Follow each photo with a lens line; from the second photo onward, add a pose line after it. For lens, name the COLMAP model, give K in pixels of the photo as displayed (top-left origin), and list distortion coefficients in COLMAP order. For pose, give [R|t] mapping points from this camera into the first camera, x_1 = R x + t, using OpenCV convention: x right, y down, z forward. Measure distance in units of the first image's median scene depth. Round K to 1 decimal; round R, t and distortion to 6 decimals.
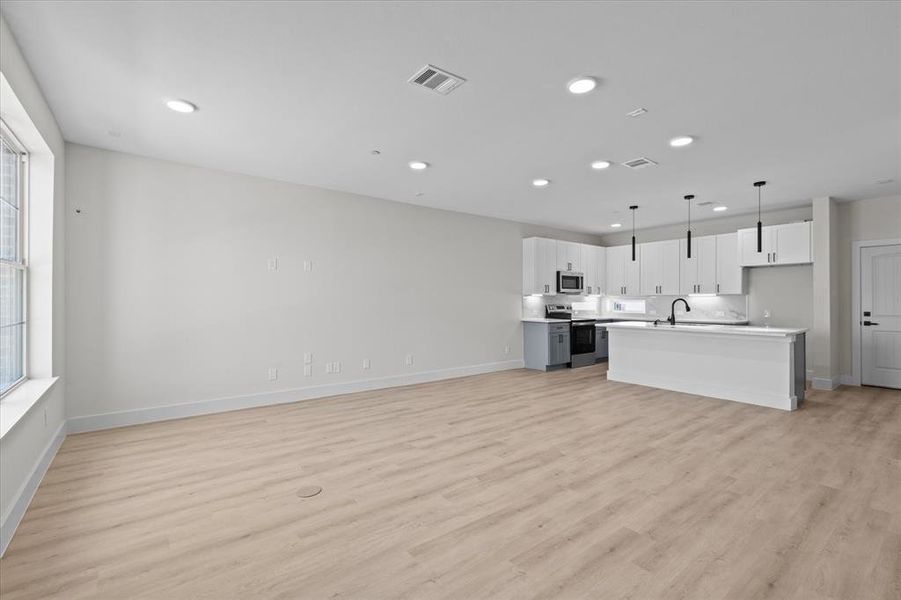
lens RADIAL K [[397.5, 0, 450.5], [0, 397.5, 300.0], [0, 0, 1]] dist [-0.003161, -0.000225]
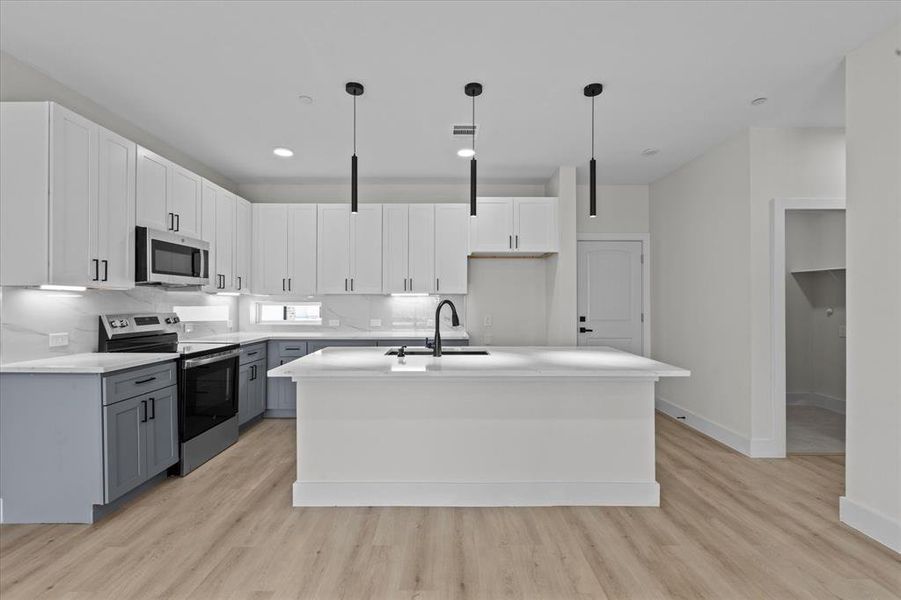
lens RADIAL K [[397.5, 0, 450.5], [0, 397.5, 300.0], [0, 0, 1]] dist [-0.003161, -0.000225]
pose [[0.603791, 0.004778, 0.797128, 0.186120], [-0.001422, 0.999987, -0.004917, -0.000973], [-0.797141, 0.001835, 0.603790, 0.673423]]
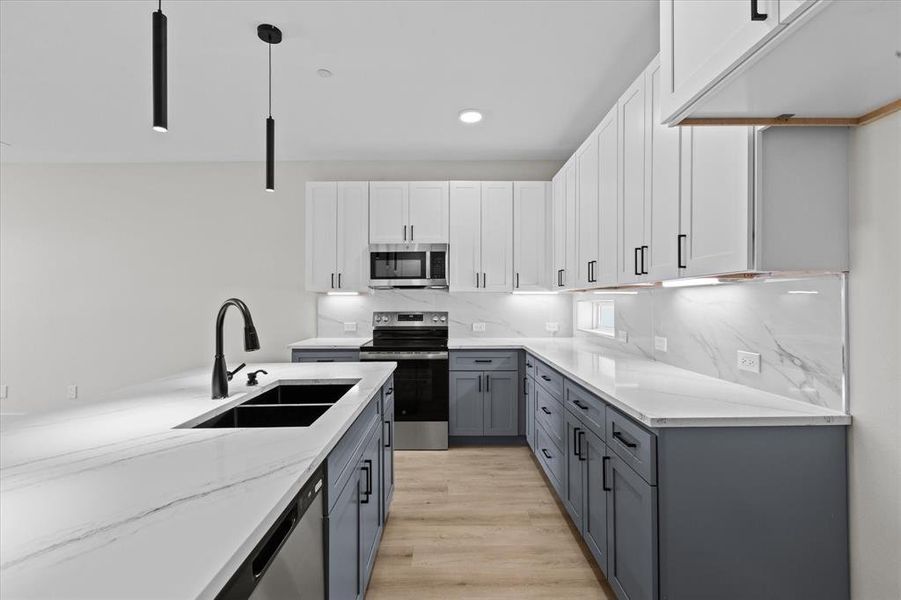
lens RADIAL K [[398.4, 0, 452.0], [0, 398.4, 298.6], [0, 0, 1]] dist [-0.004049, -0.000272]
pose [[0.793623, -0.006839, -0.608372, 0.815888], [0.002333, 0.999964, -0.008198, -0.000810], [0.608406, 0.005087, 0.793610, 0.845845]]
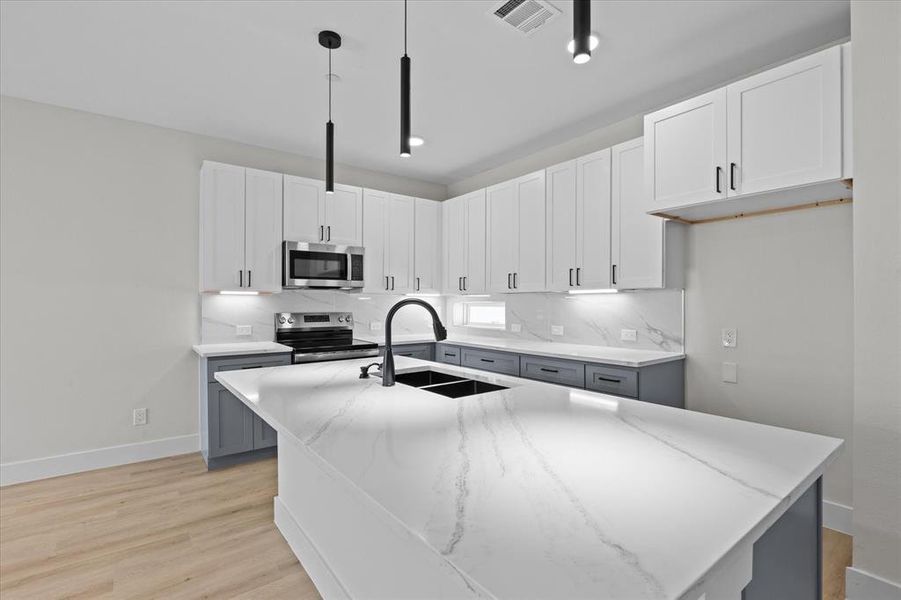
lens RADIAL K [[421.0, 0, 446.3], [0, 421.0, 302.2], [0, 0, 1]] dist [-0.001426, -0.000054]
pose [[0.999943, -0.000617, -0.010654, 0.581613], [0.000600, 0.999999, -0.001624, -0.000295], [0.010655, 0.001617, 0.999942, 0.646186]]
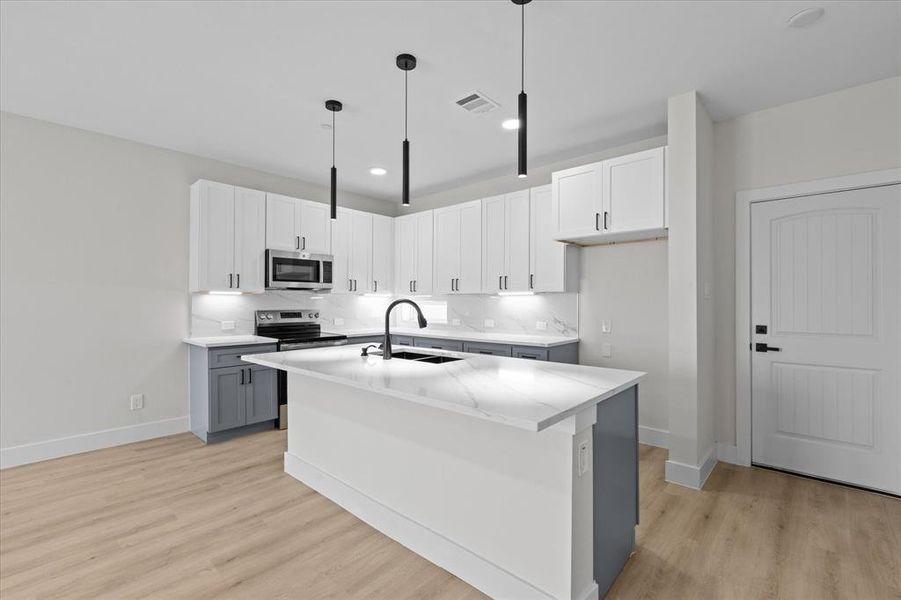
lens RADIAL K [[401.9, 0, 446.9], [0, 401.9, 298.1], [0, 0, 1]] dist [-0.000689, 0.000051]
pose [[0.984557, 0.002415, 0.175048, 0.522920], [-0.000965, 0.999965, -0.008369, -0.001200], [-0.175062, 0.008071, 0.984524, 0.522410]]
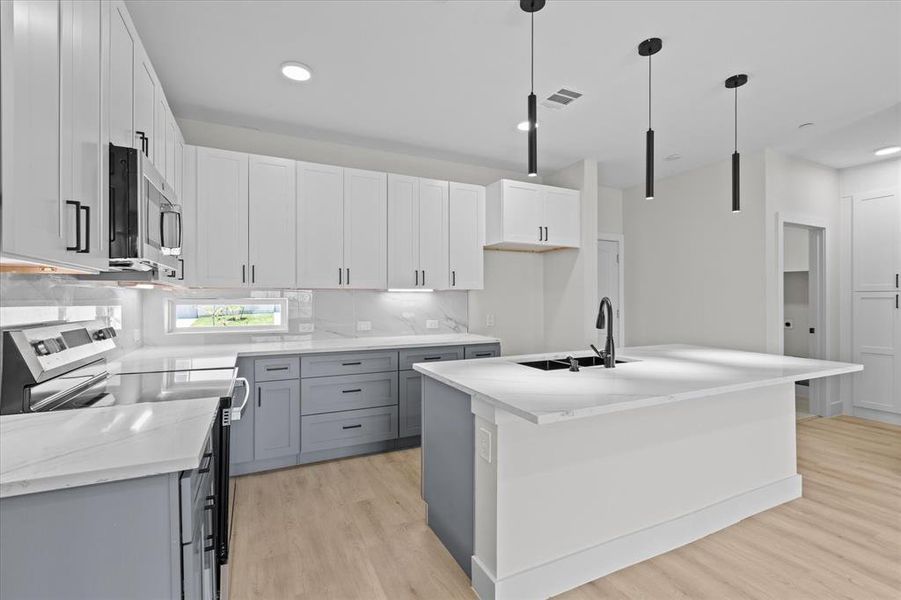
lens RADIAL K [[398.4, 0, 452.0], [0, 398.4, 298.6], [0, 0, 1]] dist [-0.004049, -0.000272]
pose [[0.200857, 0.002205, 0.979618, 0.152100], [-0.002070, 0.999996, -0.001827, -0.000986], [-0.979618, -0.001661, 0.200861, 1.023912]]
